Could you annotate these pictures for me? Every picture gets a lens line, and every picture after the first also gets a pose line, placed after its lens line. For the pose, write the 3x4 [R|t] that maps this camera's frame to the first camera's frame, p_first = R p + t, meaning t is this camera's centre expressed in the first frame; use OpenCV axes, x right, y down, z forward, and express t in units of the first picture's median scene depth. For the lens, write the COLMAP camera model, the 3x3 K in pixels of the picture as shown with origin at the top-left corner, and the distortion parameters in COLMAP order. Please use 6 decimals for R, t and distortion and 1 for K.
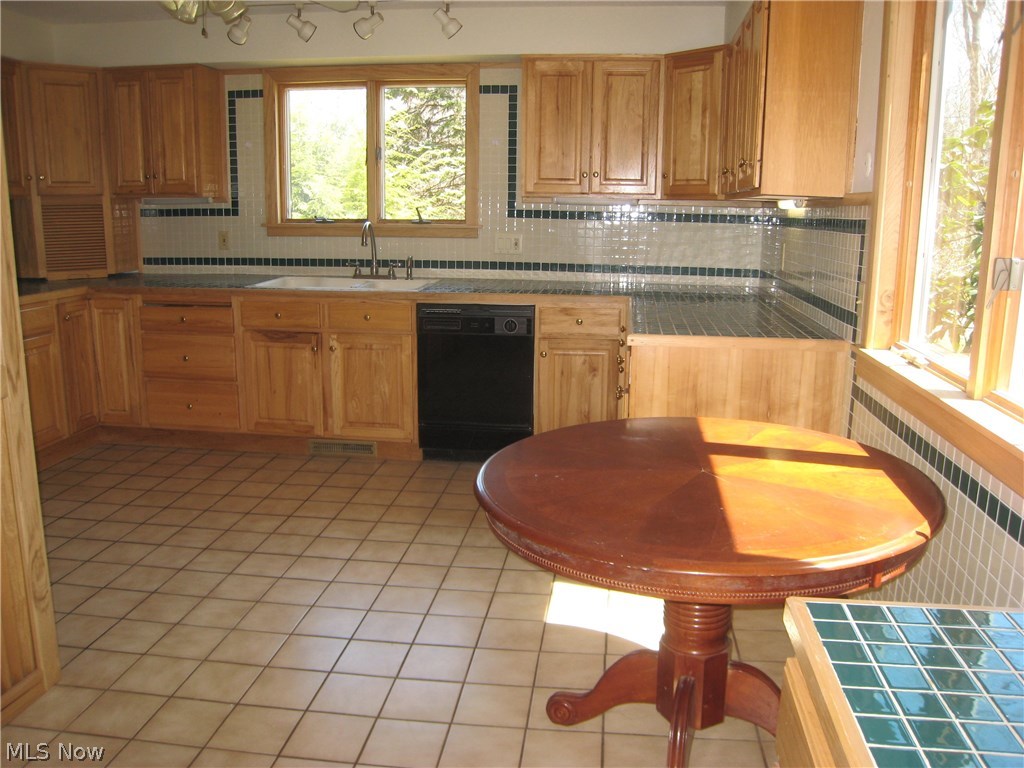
lens RADIAL K [[842.9, 0, 519.2], [0, 842.9, 381.8], [0, 0, 1]] dist [-0.165845, 0.111524]
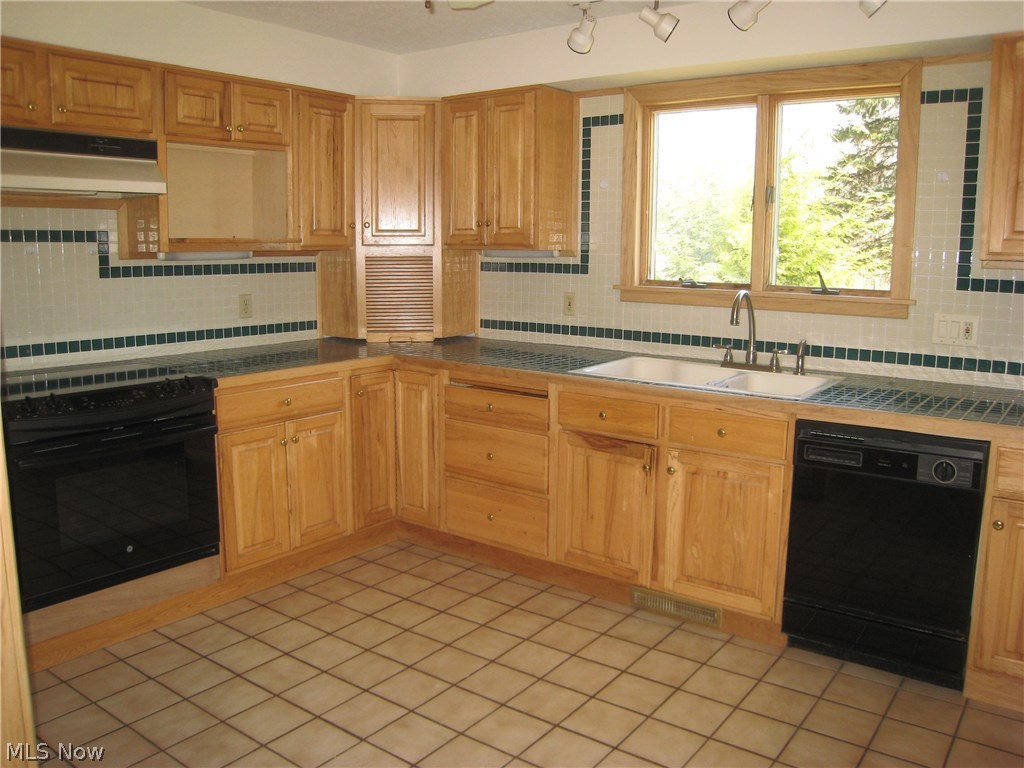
lens RADIAL K [[842.9, 0, 521.1], [0, 842.9, 376.2], [0, 0, 1]] dist [-0.165845, 0.111524]
pose [[0.868898, 0.070456, -0.489952, 0.005883], [-0.100563, 0.994302, -0.035361, -0.080472], [0.484669, 0.079996, 0.871032, 0.319568]]
